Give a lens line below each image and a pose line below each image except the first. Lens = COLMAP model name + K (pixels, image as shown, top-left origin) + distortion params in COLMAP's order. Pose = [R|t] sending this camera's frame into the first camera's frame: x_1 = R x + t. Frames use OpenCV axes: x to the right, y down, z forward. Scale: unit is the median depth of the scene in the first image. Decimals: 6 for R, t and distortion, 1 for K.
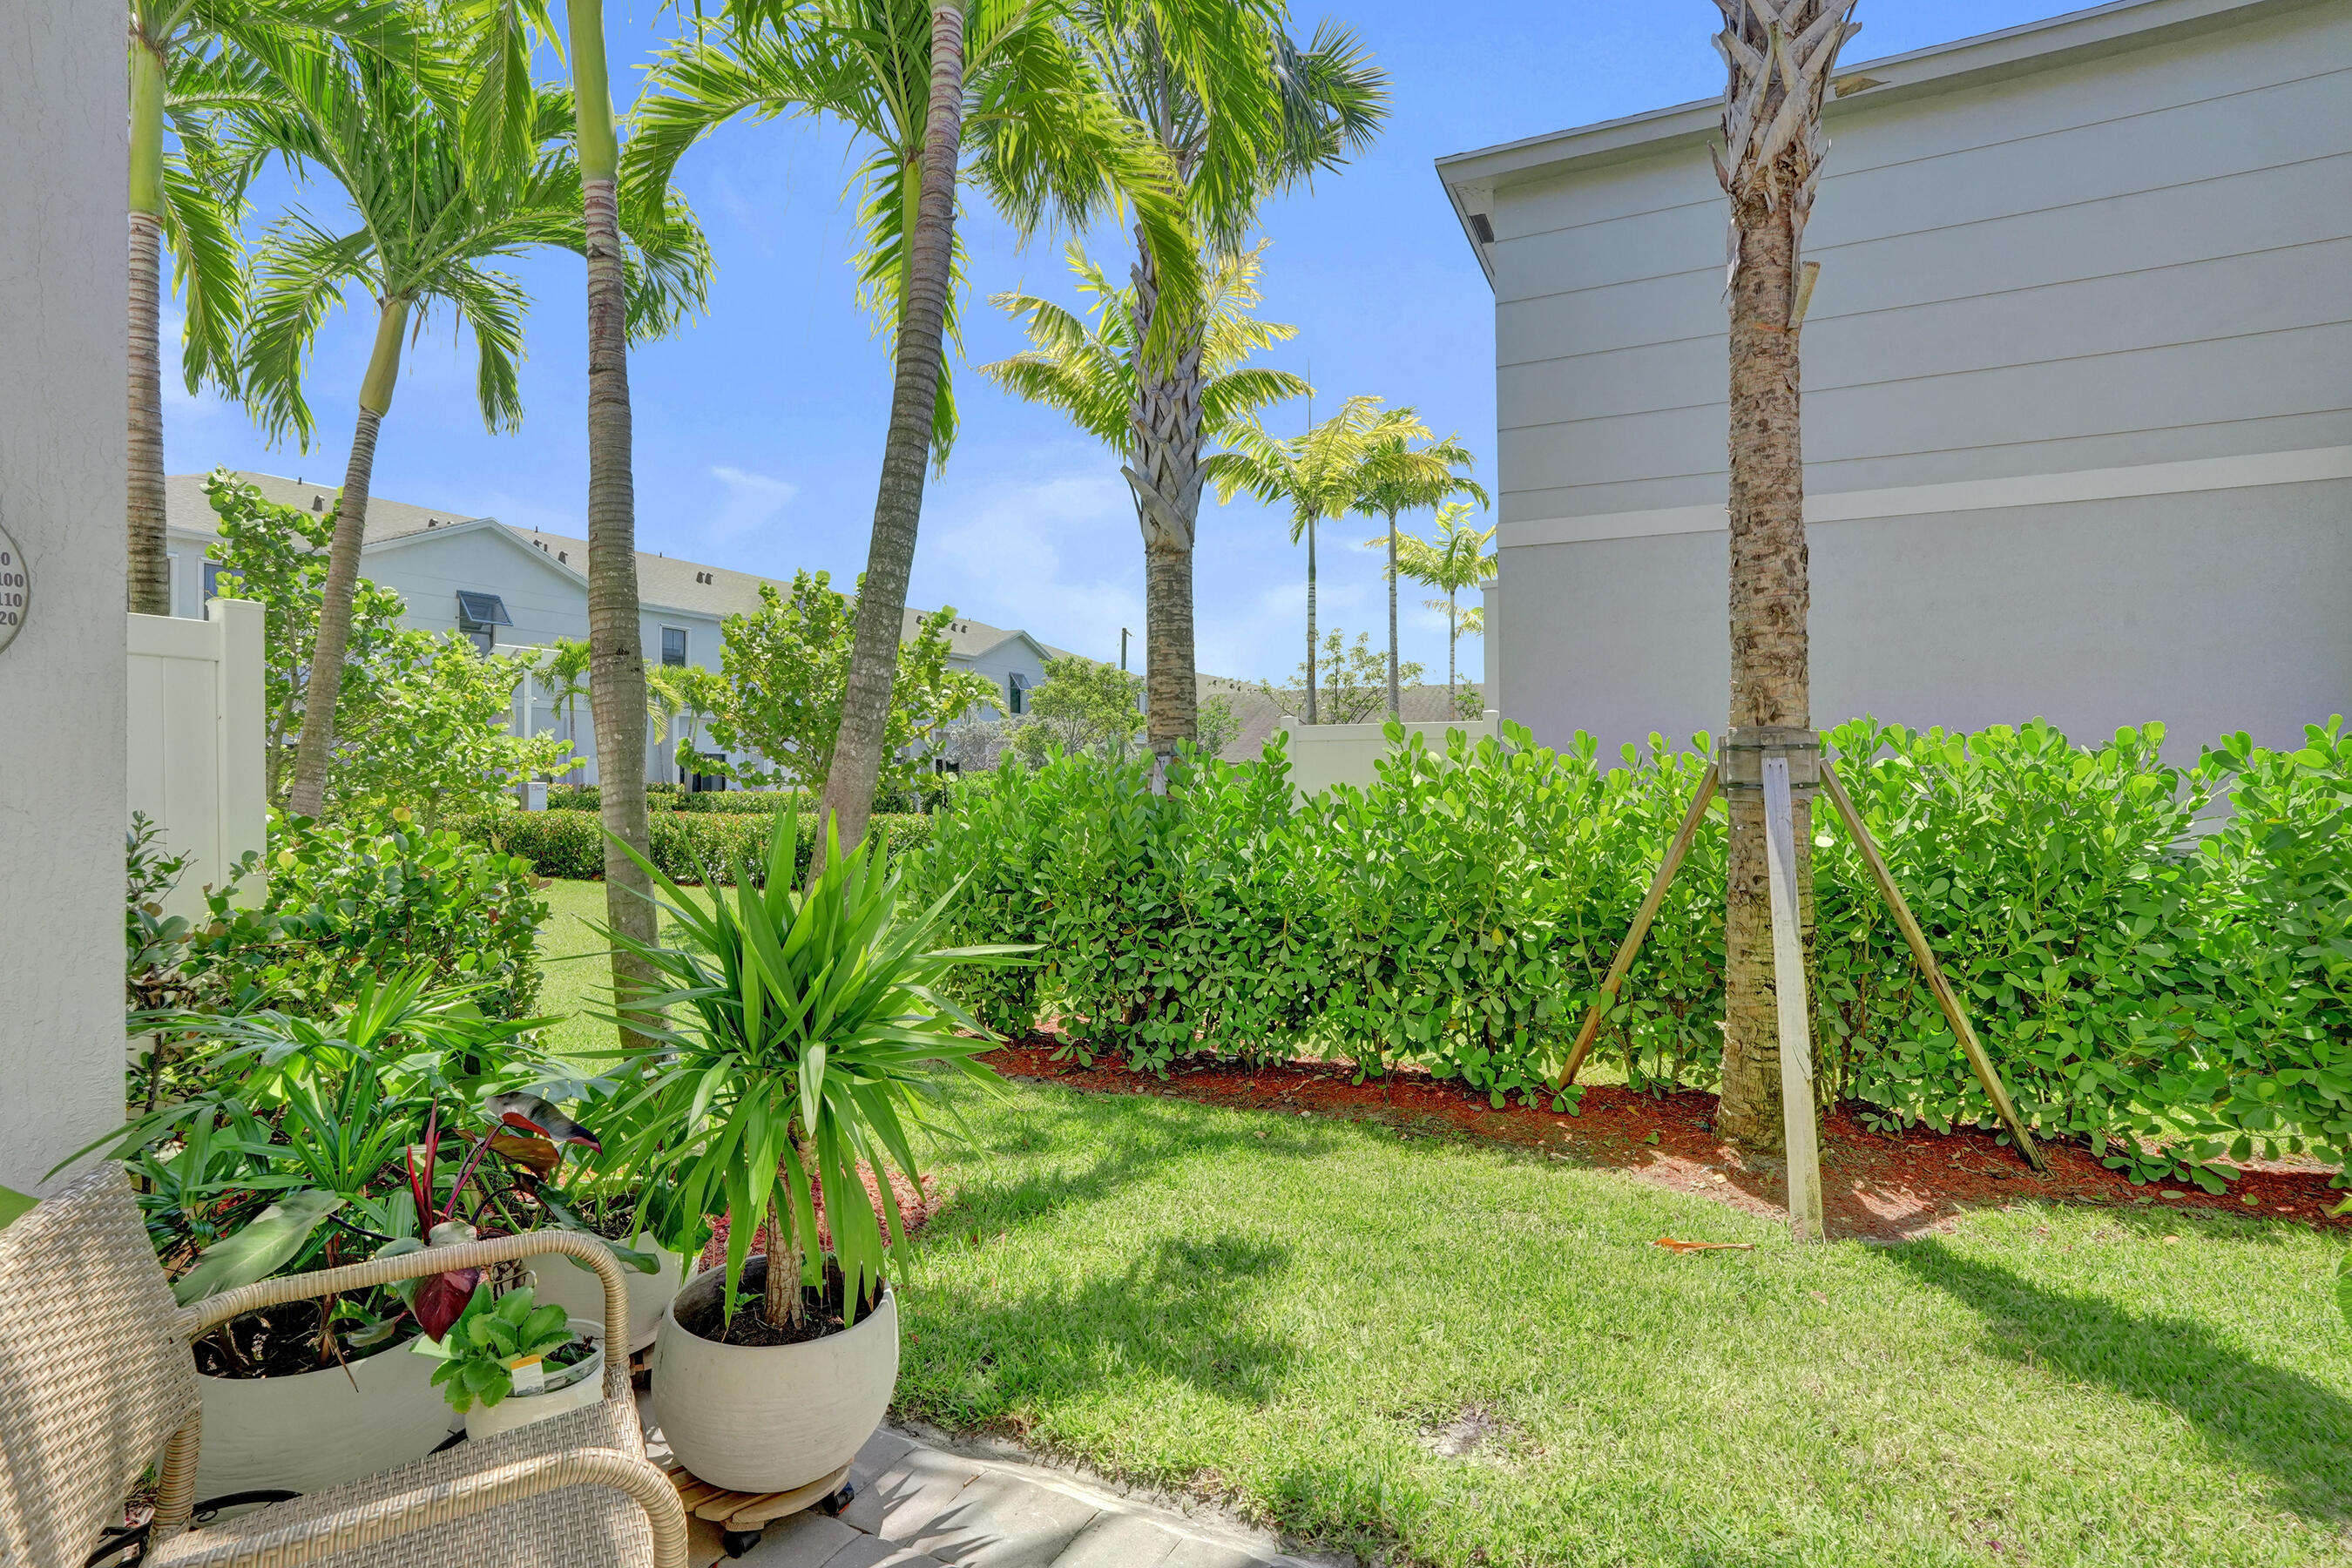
lens RADIAL K [[1118.3, 0, 1165.7], [0, 1118.3, 787.7], [0, 0, 1]] dist [-0.051403, 0.026169]
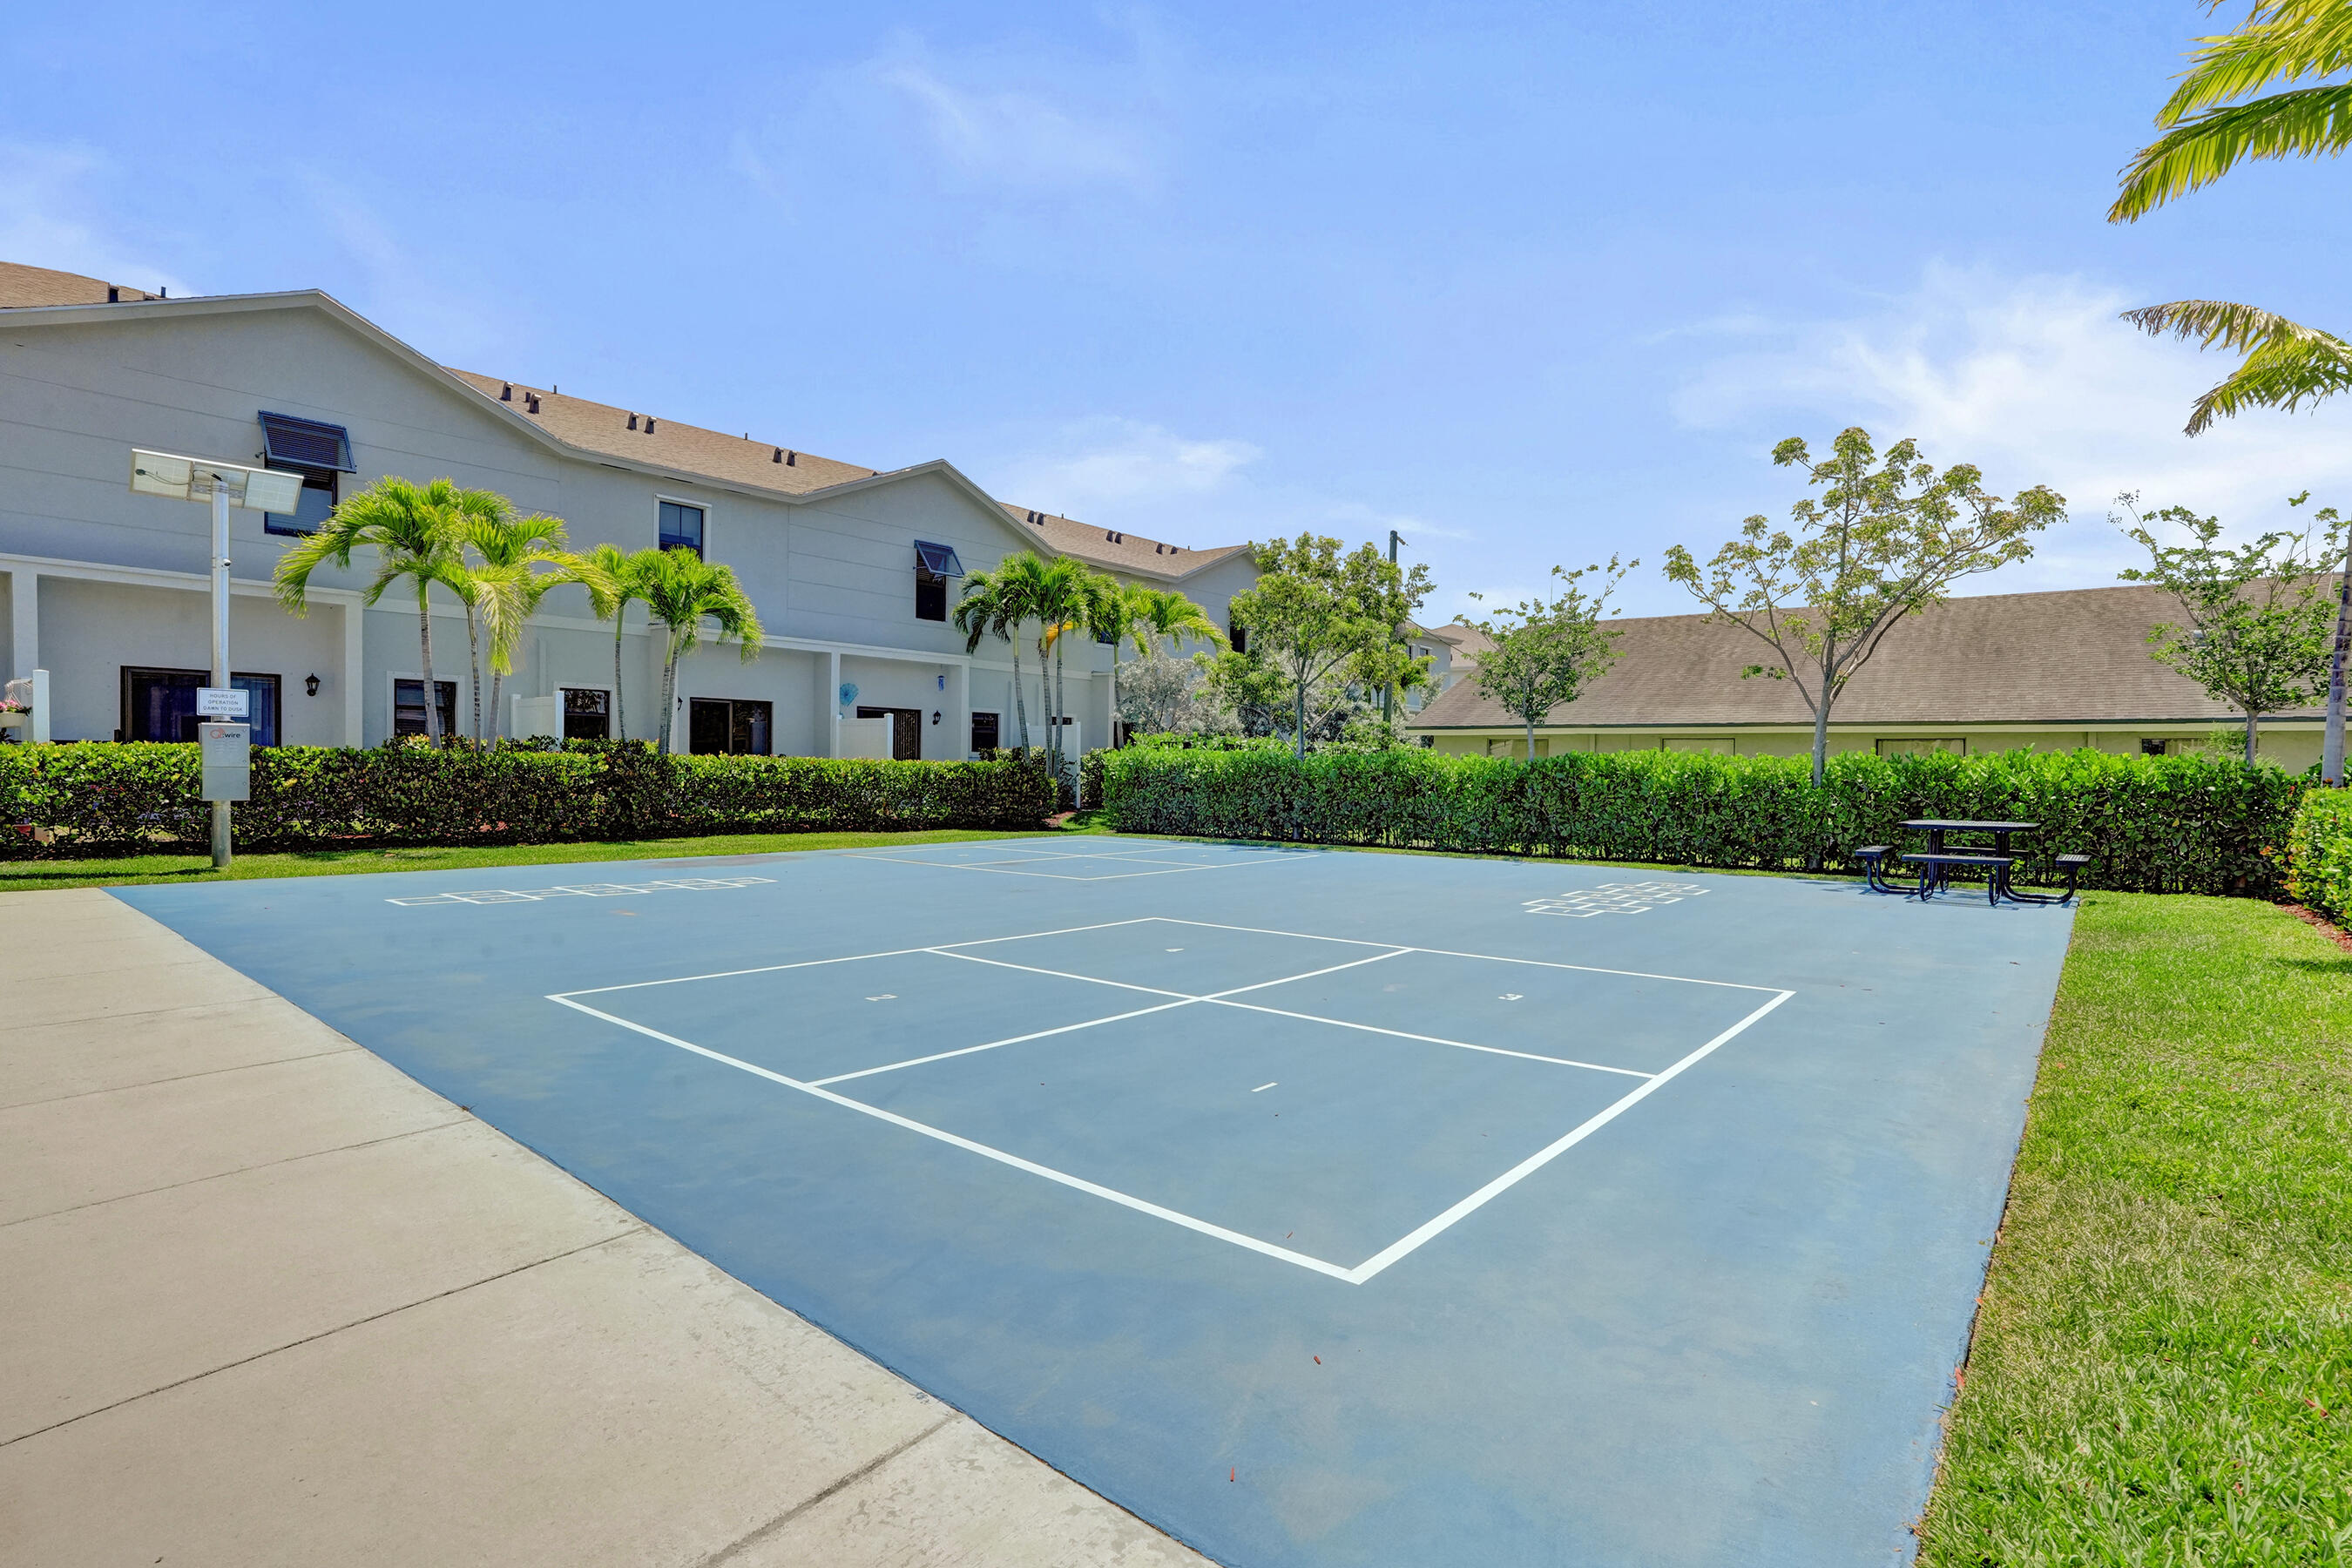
lens RADIAL K [[1118.3, 0, 1165.7], [0, 1118.3, 787.7], [0, 0, 1]] dist [-0.051403, 0.026169]
pose [[0.972787, 0.010759, -0.231449, -0.017975], [-0.008539, 0.999907, 0.010591, 0.011550], [0.231542, -0.008327, 0.972789, 0.404883]]
